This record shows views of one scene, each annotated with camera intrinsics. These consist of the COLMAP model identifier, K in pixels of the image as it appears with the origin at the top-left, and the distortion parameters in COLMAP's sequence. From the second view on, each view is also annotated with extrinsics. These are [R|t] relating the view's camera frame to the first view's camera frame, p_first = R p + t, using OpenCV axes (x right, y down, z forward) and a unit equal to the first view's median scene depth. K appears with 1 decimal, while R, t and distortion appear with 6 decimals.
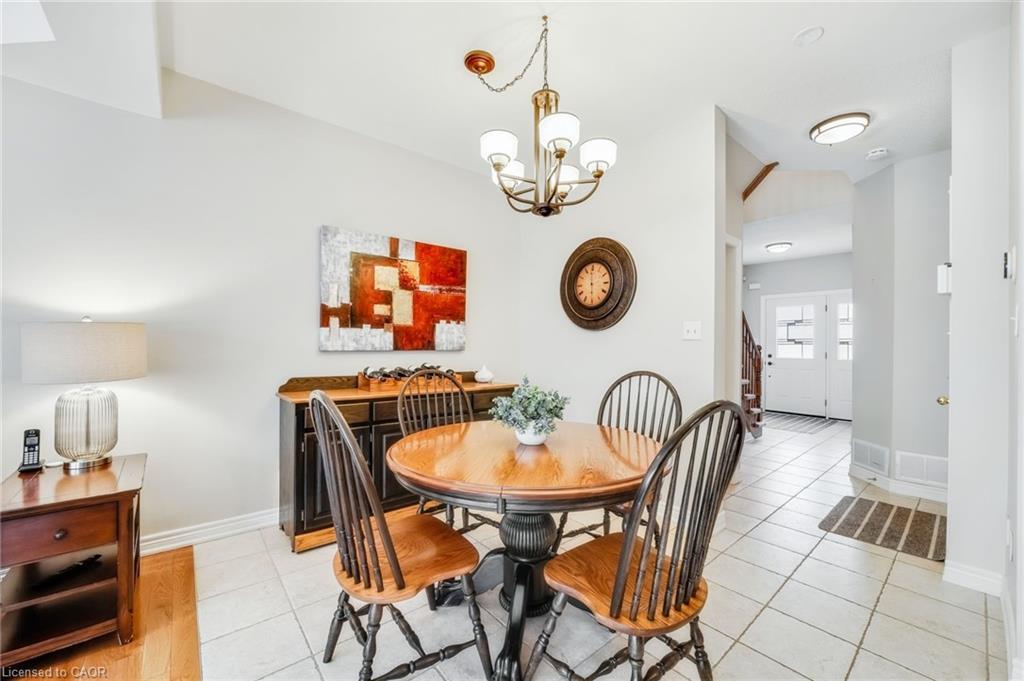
lens RADIAL K [[398.7, 0, 511.5], [0, 398.7, 344.7], [0, 0, 1]] dist [-0.014907, 0.000453]
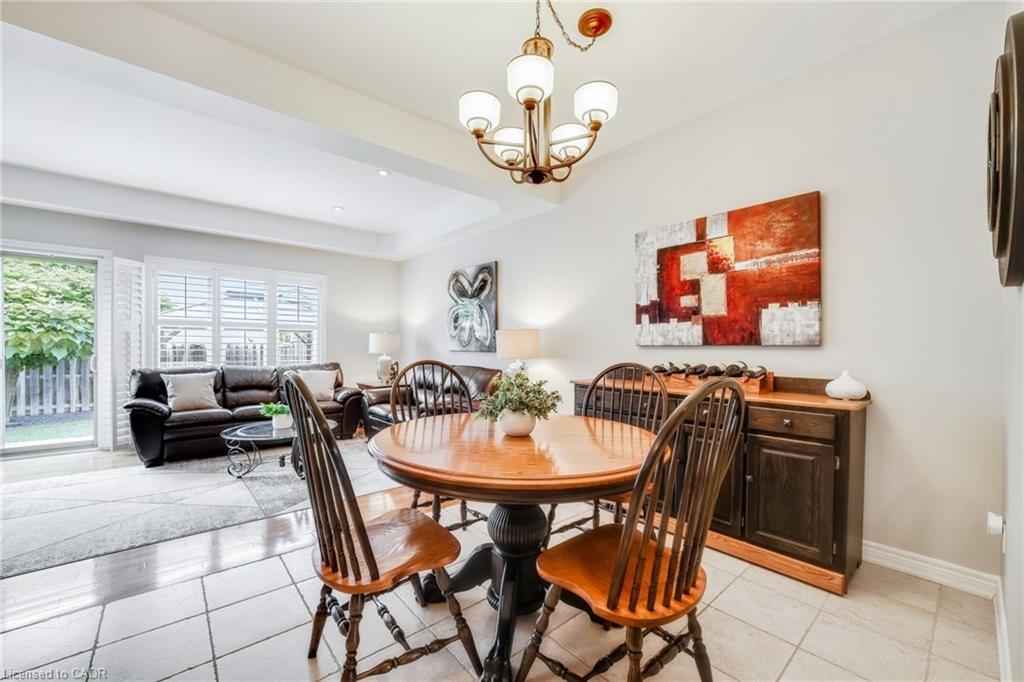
lens RADIAL K [[398.7, 0, 501.0], [0, 398.7, 347.0], [0, 0, 1]] dist [-0.014907, 0.000453]
pose [[0.011767, -0.003222, -0.999926, 0.592675], [-0.000863, 0.999994, -0.003233, 0.021829], [0.999930, 0.000901, 0.011764, 0.554669]]
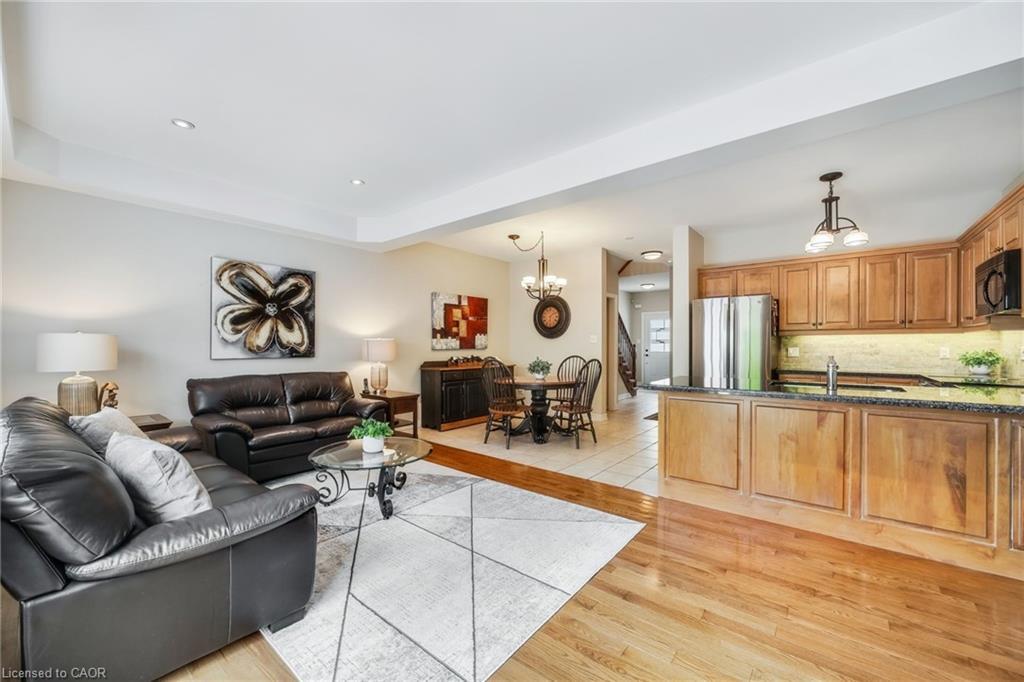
lens RADIAL K [[398.7, 0, 507.5], [0, 398.7, 345.1], [0, 0, 1]] dist [-0.014907, 0.000453]
pose [[0.984546, -0.009370, 0.174874, -0.425001], [0.008484, 0.999947, 0.005811, -0.015421], [-0.174919, -0.004238, 0.984574, -1.136221]]
